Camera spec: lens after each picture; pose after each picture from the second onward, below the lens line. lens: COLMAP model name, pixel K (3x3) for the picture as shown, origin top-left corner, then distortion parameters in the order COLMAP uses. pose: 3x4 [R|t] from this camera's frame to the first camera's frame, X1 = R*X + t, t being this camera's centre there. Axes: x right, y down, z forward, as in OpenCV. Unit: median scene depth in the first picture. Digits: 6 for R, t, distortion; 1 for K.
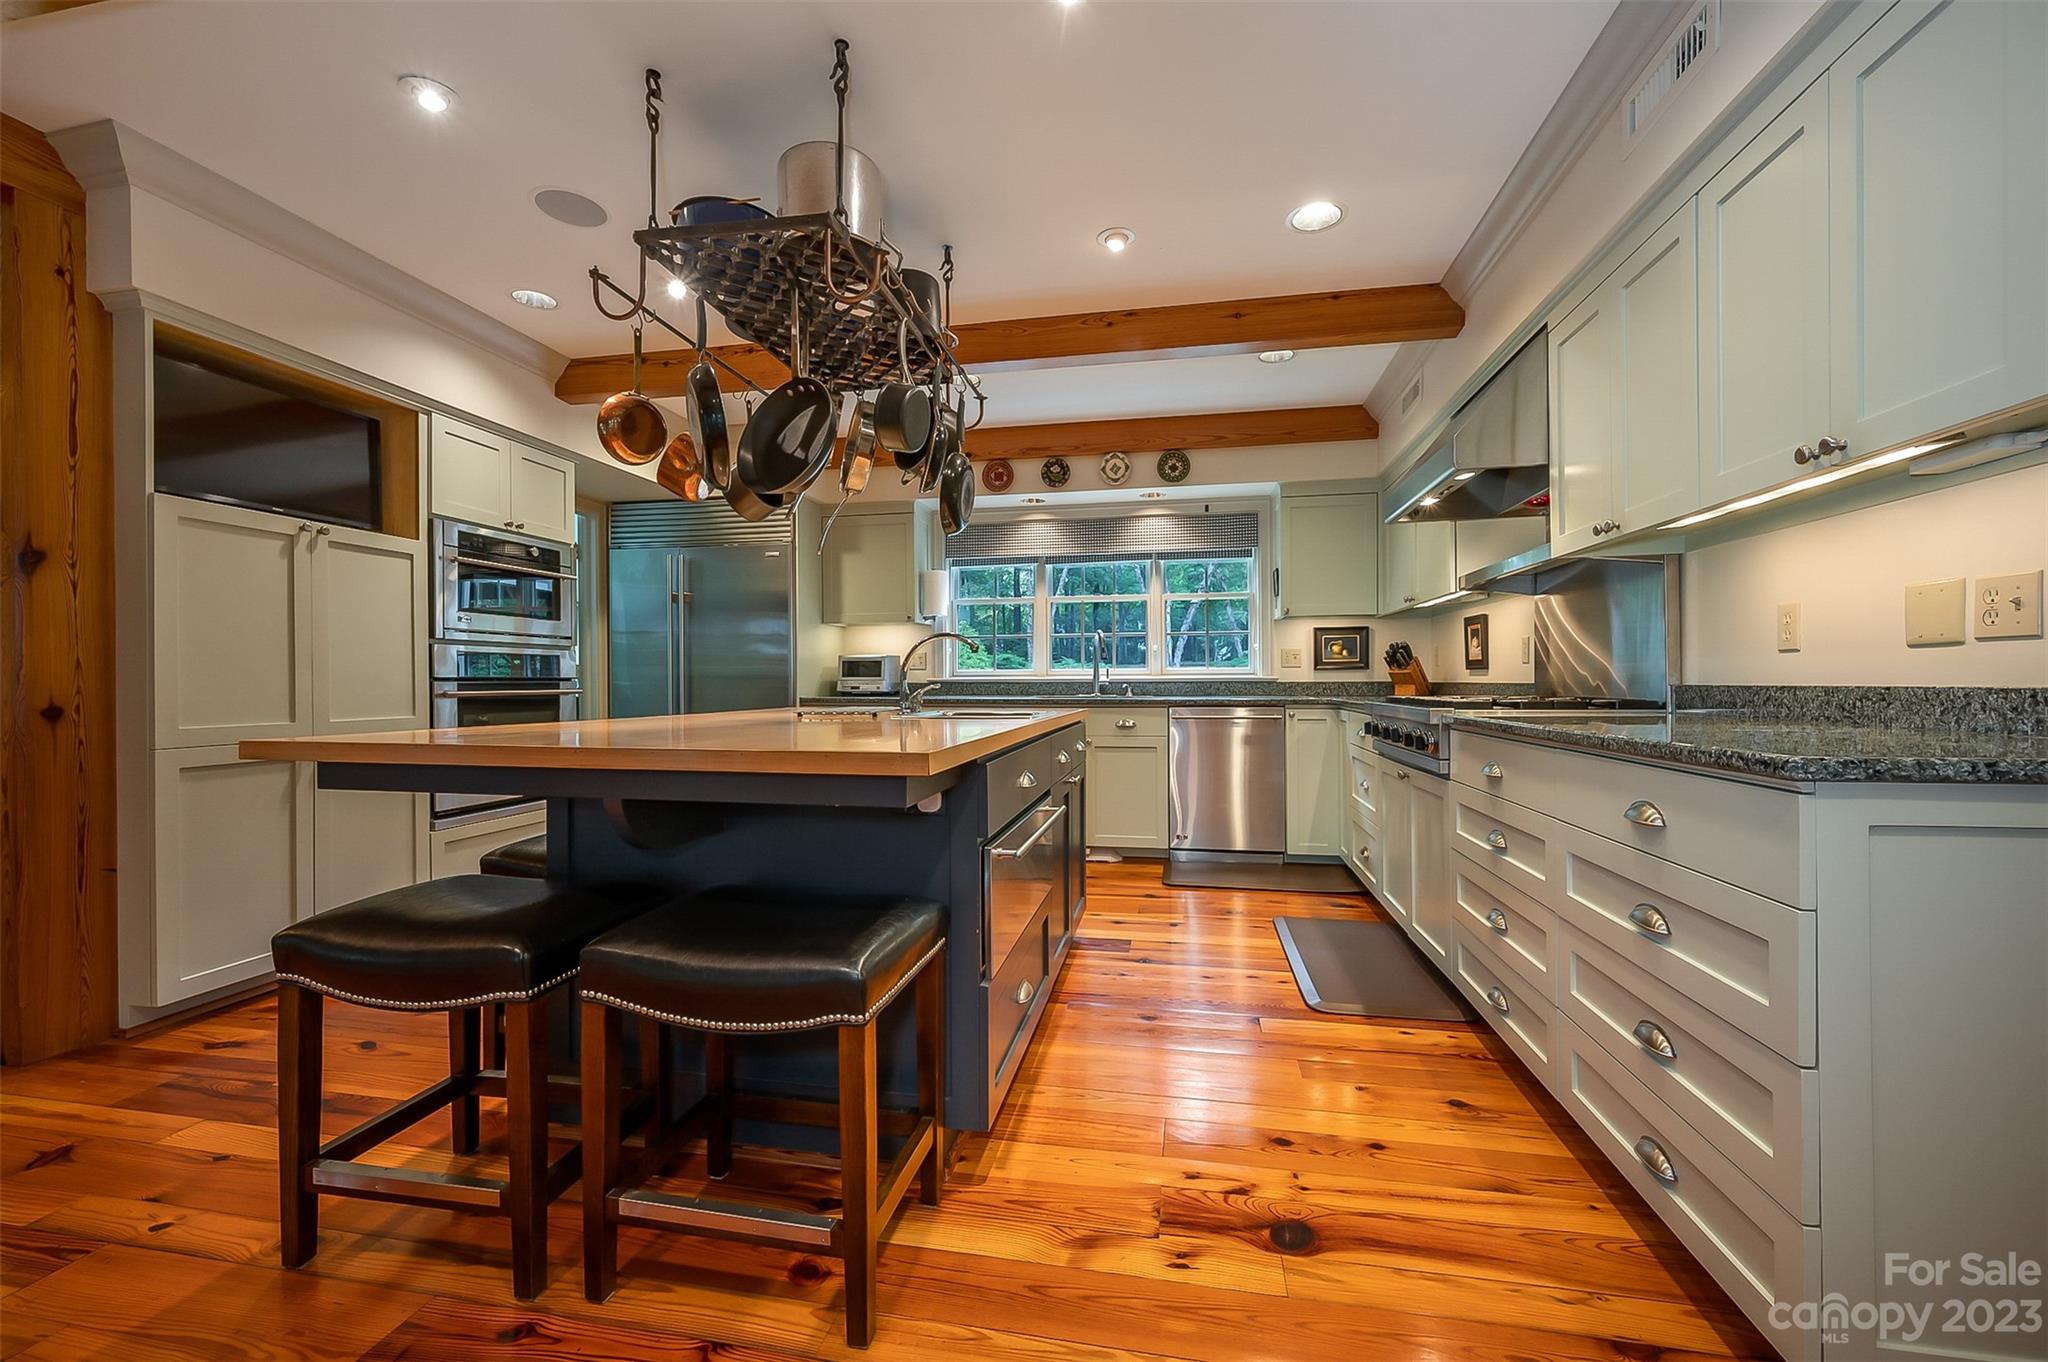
lens RADIAL K [[806.0, 0, 1024.0], [0, 806.0, 681.0], [0, 0, 1]] dist [0.001303, 0.000229]
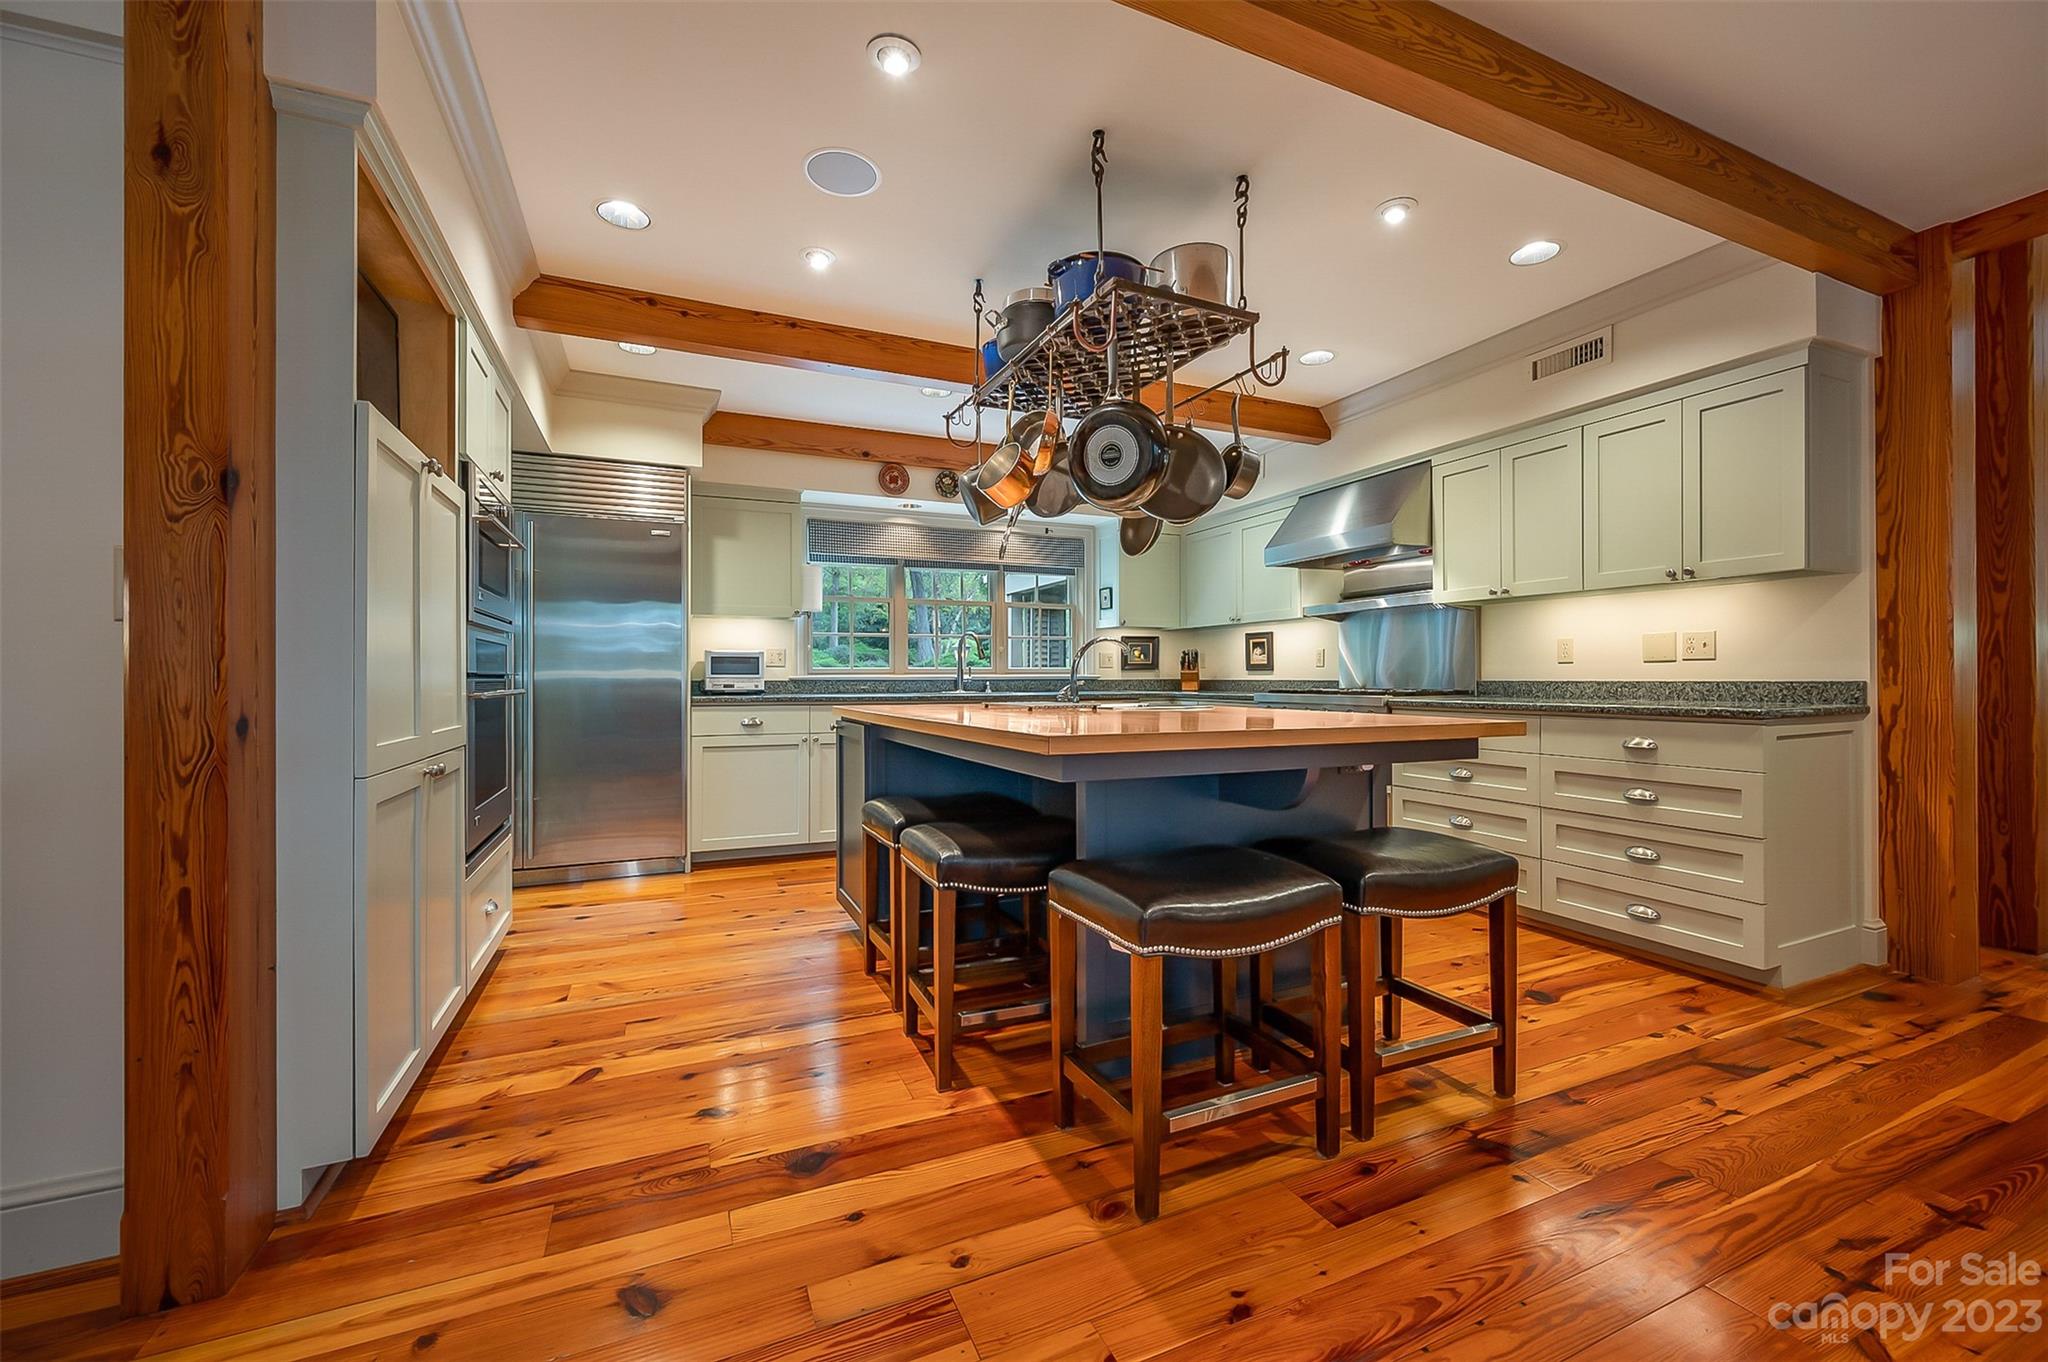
lens RADIAL K [[811.3, 0, 1011.4], [0, 811.3, 681.3], [0, 0, 1]] dist [0.000125, 0.000265]
pose [[0.822563, -0.000850, 0.568673, -0.516459], [-0.000197, 0.999998, 0.001779, 0.001363], [-0.568674, -0.001576, 0.822562, 0.066599]]
